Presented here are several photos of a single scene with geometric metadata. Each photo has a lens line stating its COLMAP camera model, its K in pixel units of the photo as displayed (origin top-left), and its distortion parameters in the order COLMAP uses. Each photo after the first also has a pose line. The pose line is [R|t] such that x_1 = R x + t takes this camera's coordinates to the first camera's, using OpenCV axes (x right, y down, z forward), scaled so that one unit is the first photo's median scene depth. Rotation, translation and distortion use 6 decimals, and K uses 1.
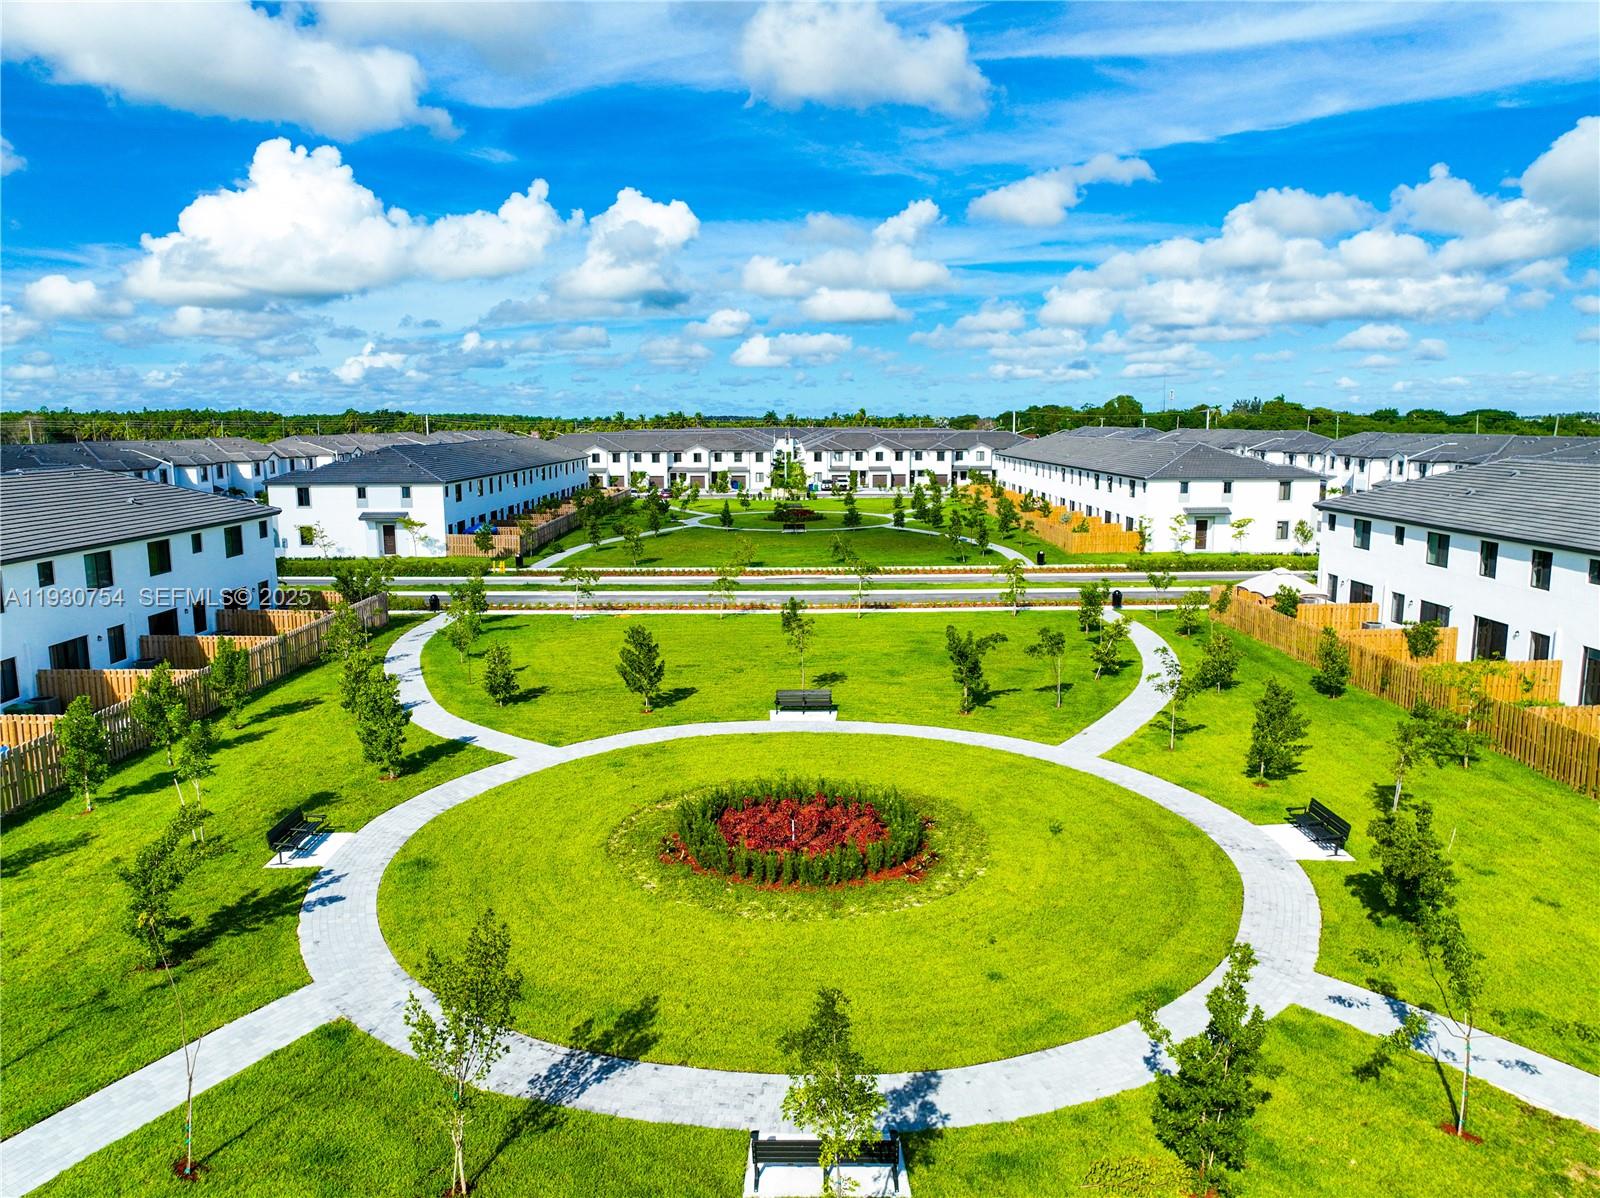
lens RADIAL K [[1122.0, 0, 798.2], [0, 1122.0, 622.5], [0, 0, 1]] dist [0.001509, 0.002597]
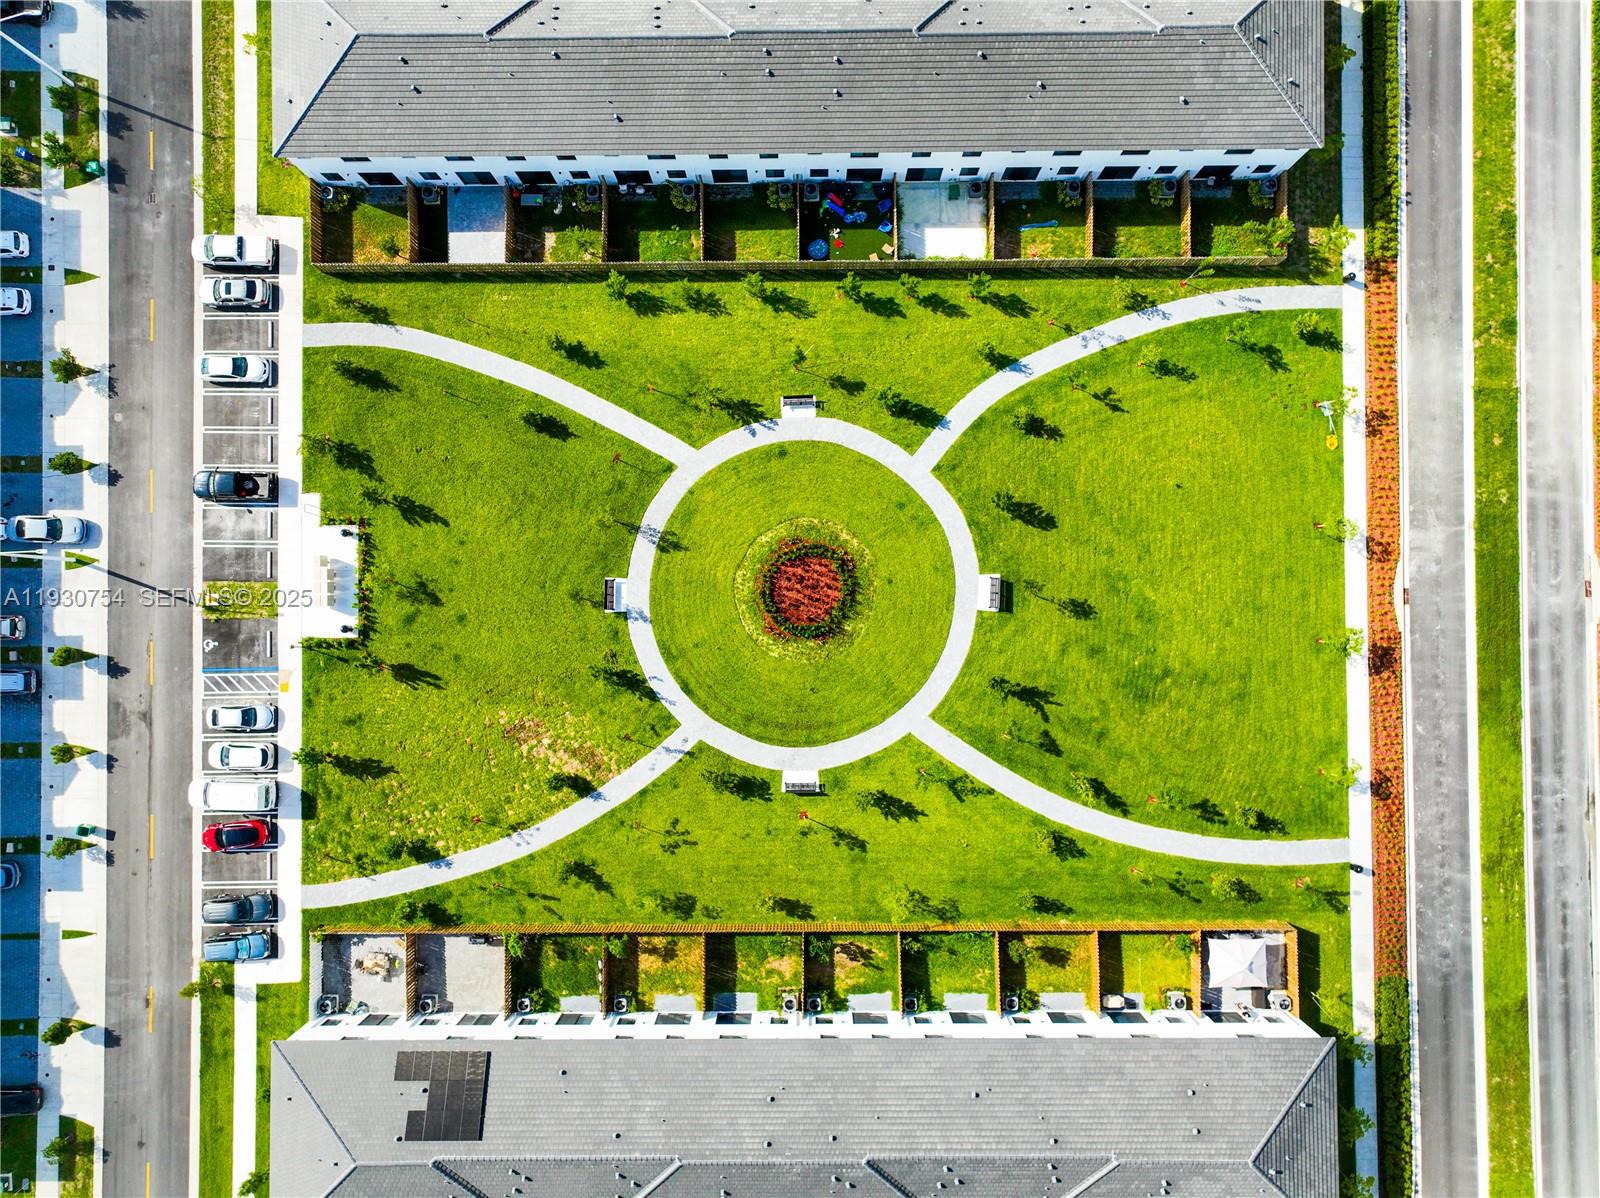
lens RADIAL K [[1096.7, 0, 803.9], [0, 1096.7, 594.5], [0, 0, 1]] dist [0.000447, 0.003427]
pose [[-0.002459, 0.999913, -0.012937, 0.037177], [-0.169339, 0.012333, 0.985481, -1.934176], [0.985555, 0.004614, 0.169294, 0.469027]]
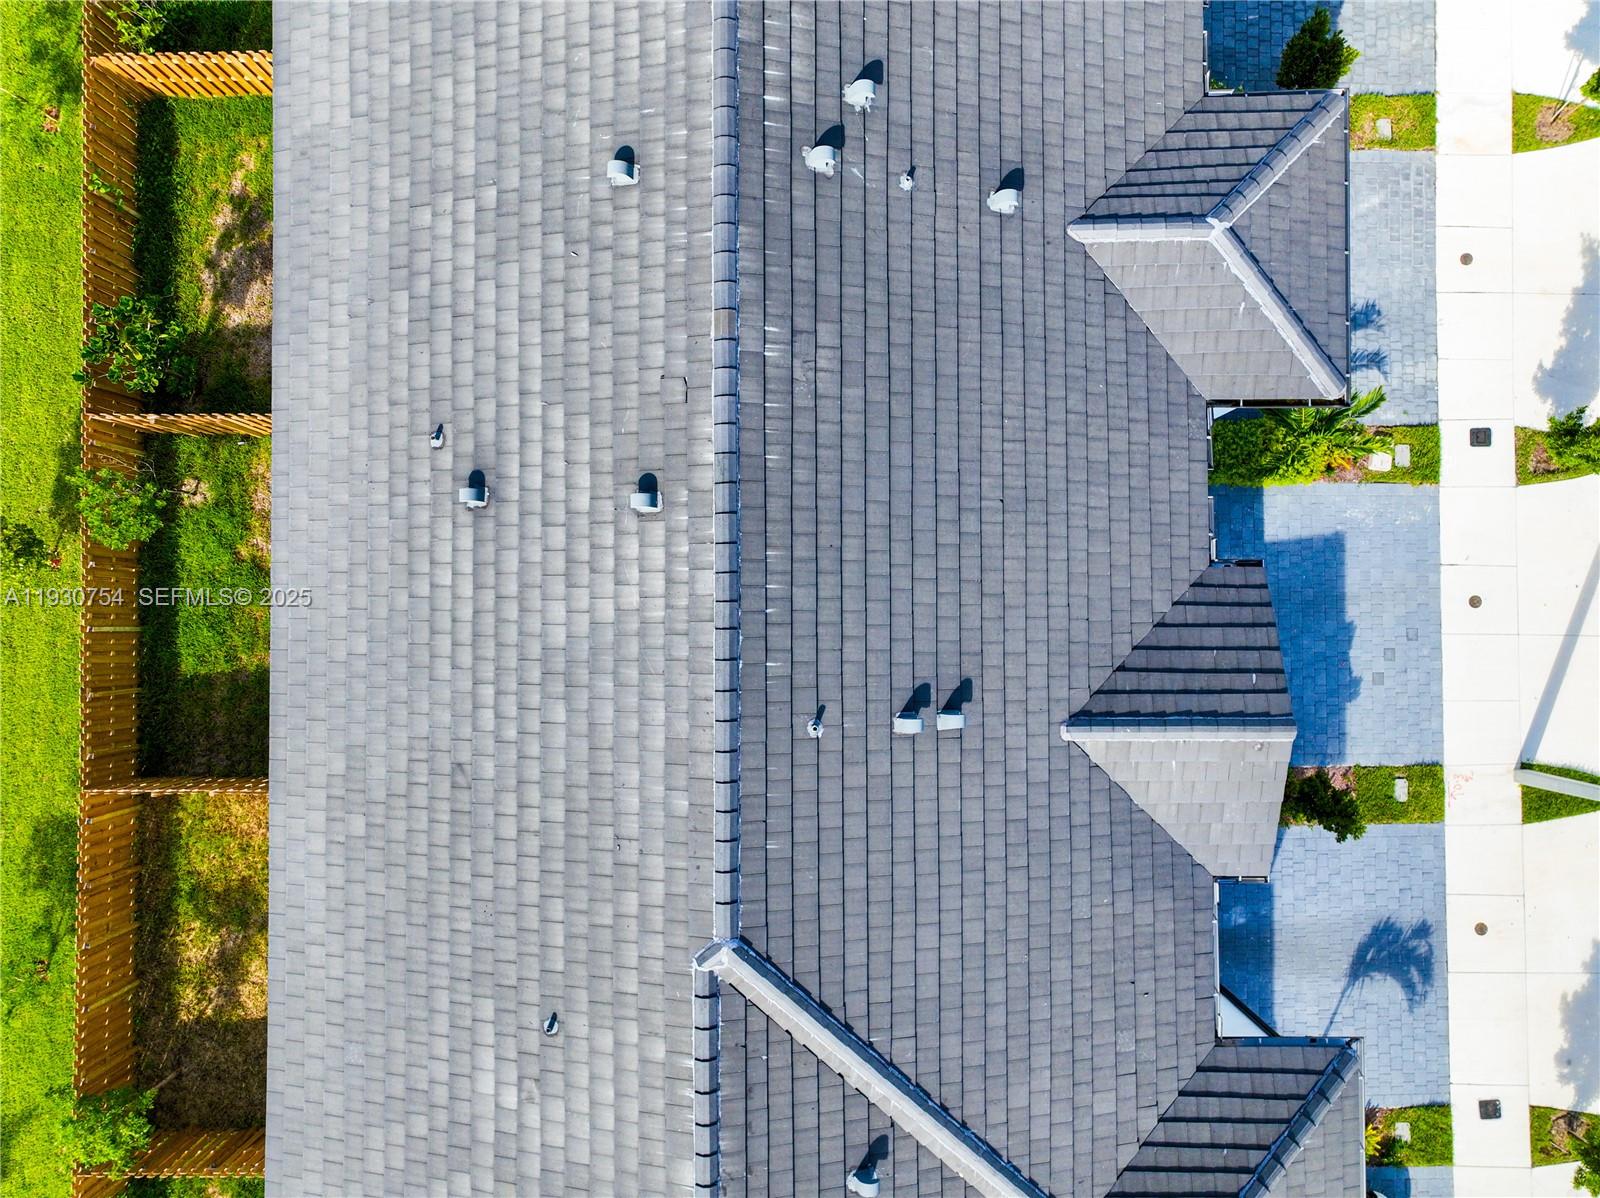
lens RADIAL K [[1129.8, 0, 770.2], [0, 1129.8, 596.7], [0, 0, 1]] dist [0.005756, 0.007478]
pose [[0.999934, 0.005888, -0.009872, 0.995592], [0.008514, 0.197512, 0.980263, -0.429576], [0.007721, -0.980283, 0.197449, 0.621150]]
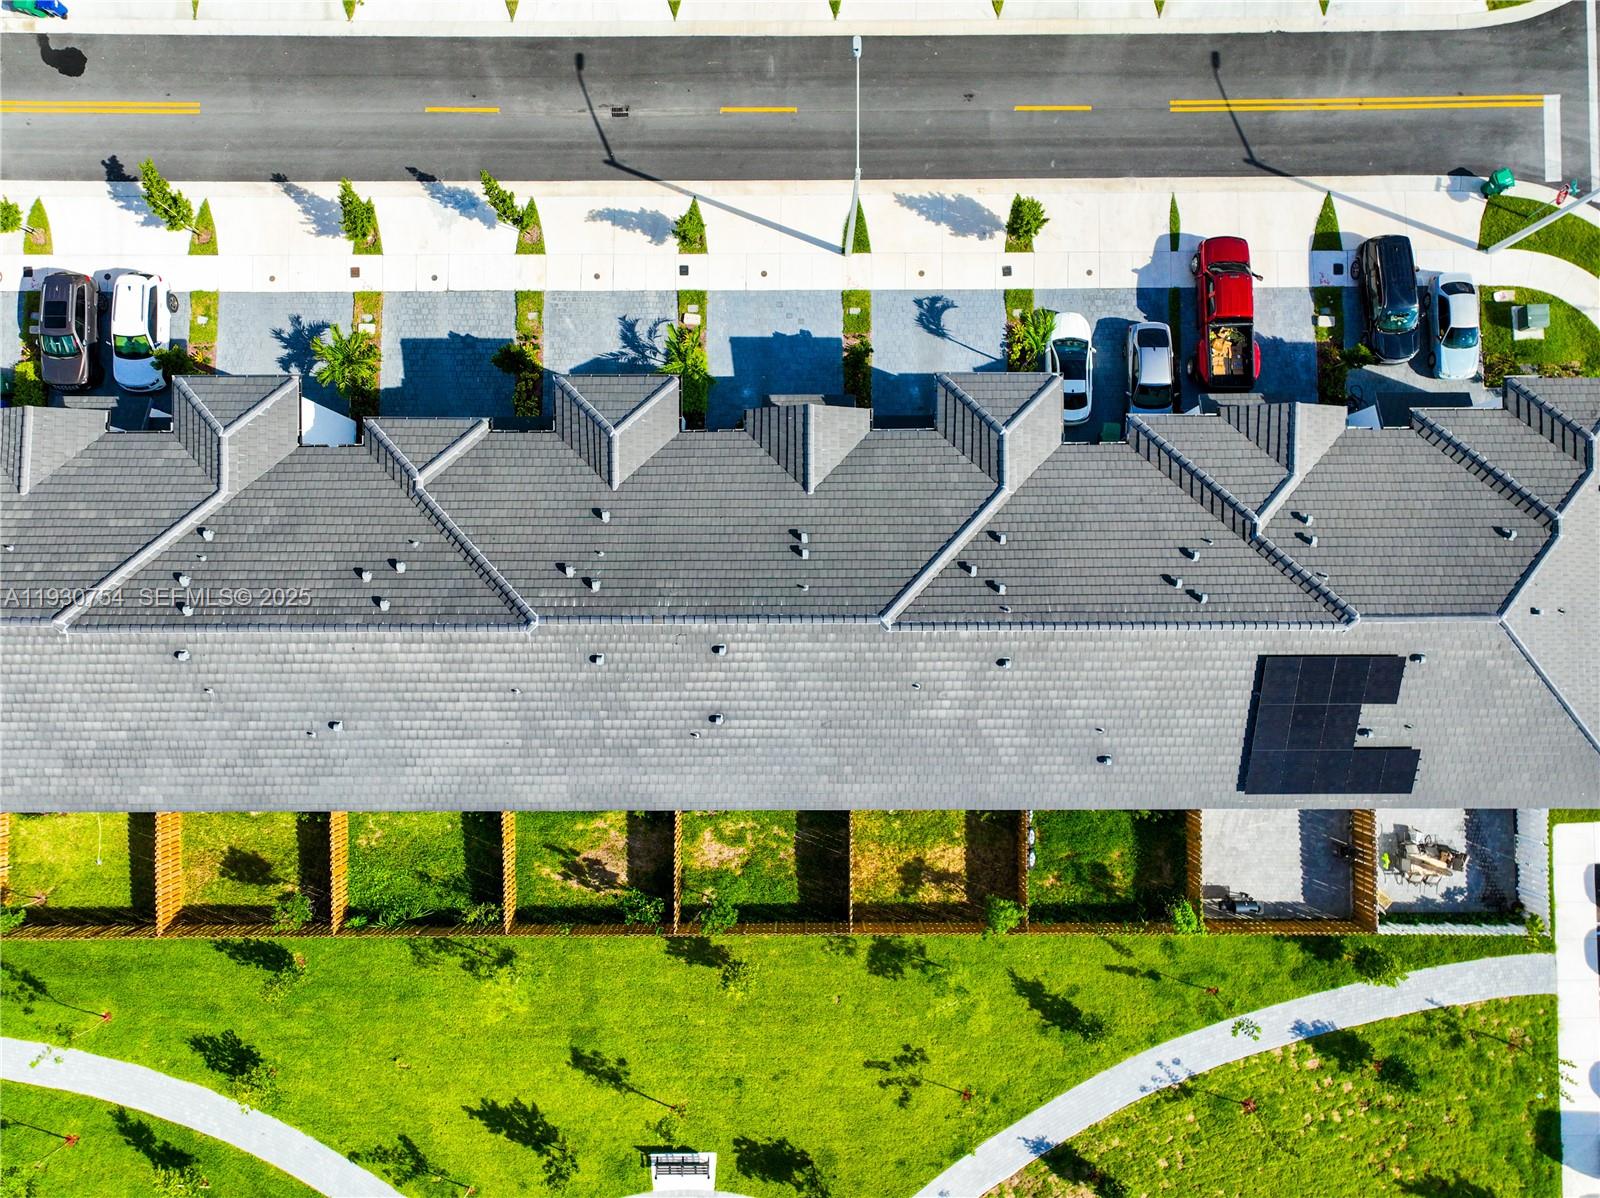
lens RADIAL K [[1107.6, 0, 797.6], [0, 1107.6, 617.3], [0, 0, 1]] dist [0.002722, 0.005486]
pose [[0.005786, -0.999618, 0.027020, 0.953303], [0.179215, 0.027619, 0.983422, -1.042312], [-0.983793, -0.000847, 0.179306, 0.479044]]
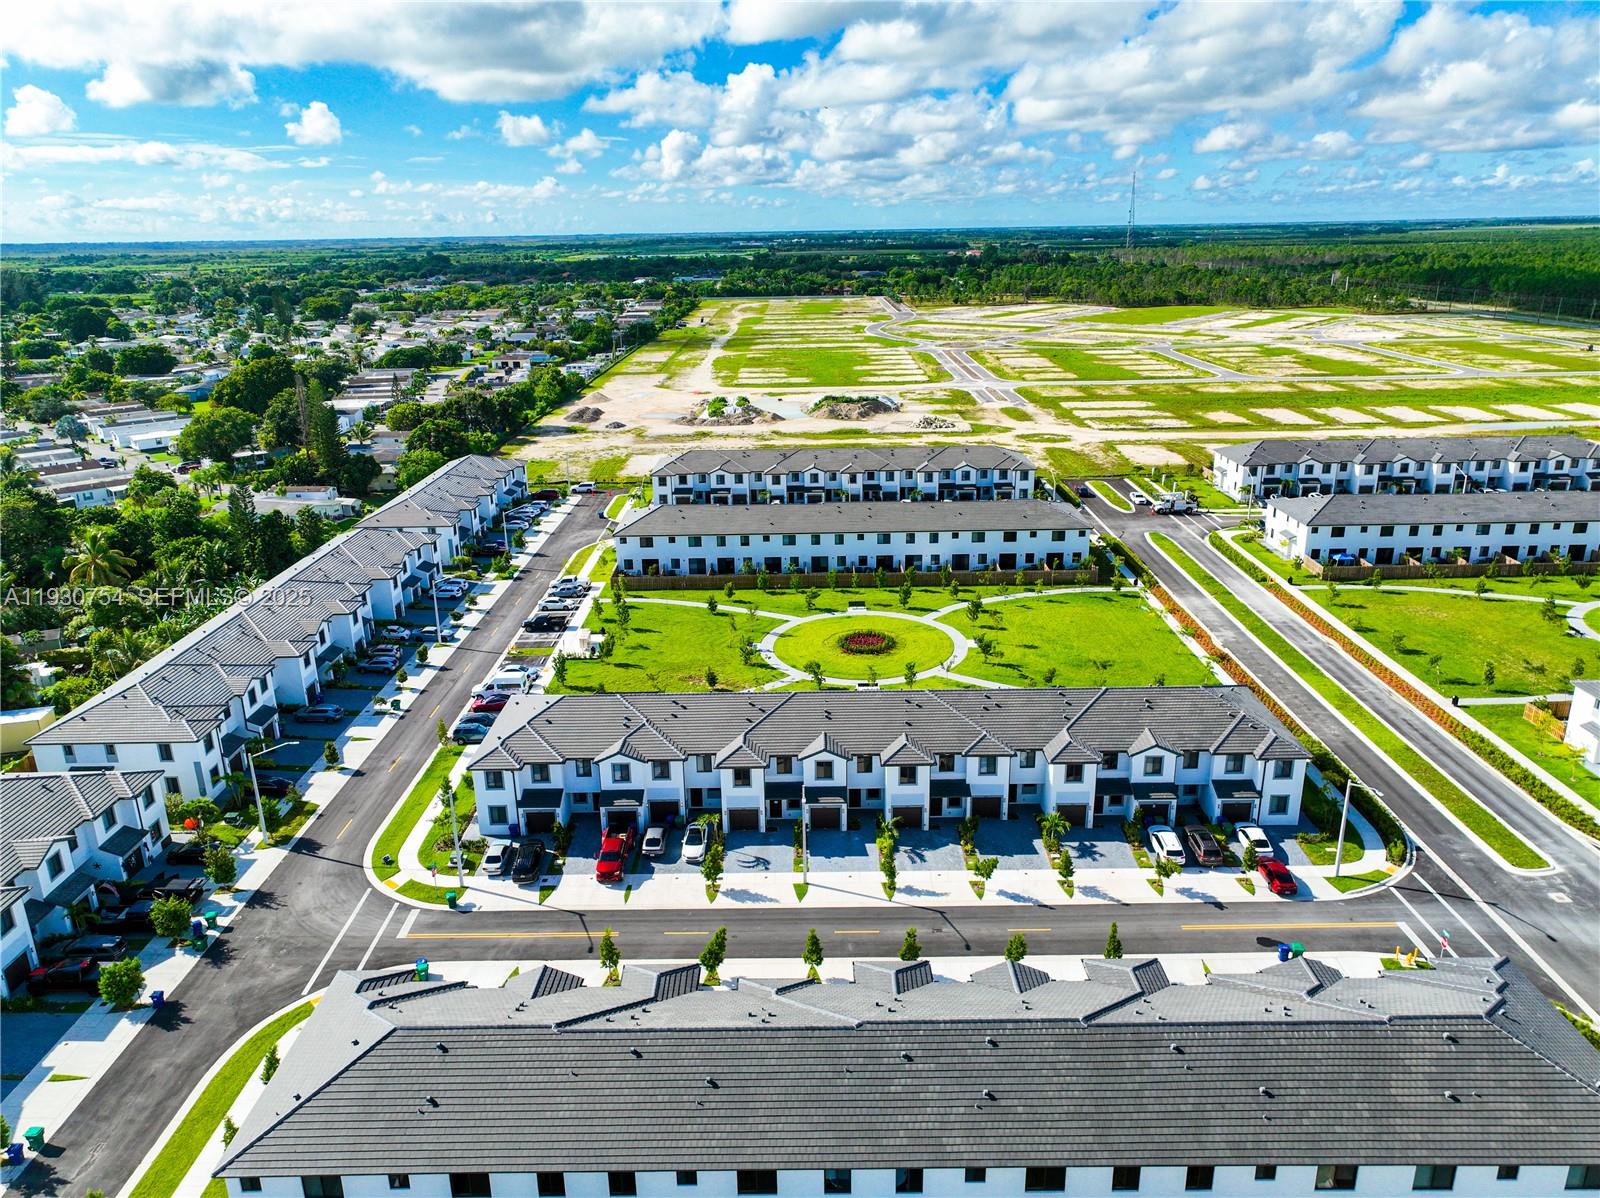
lens RADIAL K [[1122.0, 0, 798.2], [0, 1122.0, 622.5], [0, 0, 1]] dist [0.001509, 0.002597]
pose [[-0.013943, 0.335322, -0.942000, 3.472325], [-0.159139, 0.929340, 0.333171, -1.103336], [0.987158, 0.154554, 0.040405, 0.453240]]
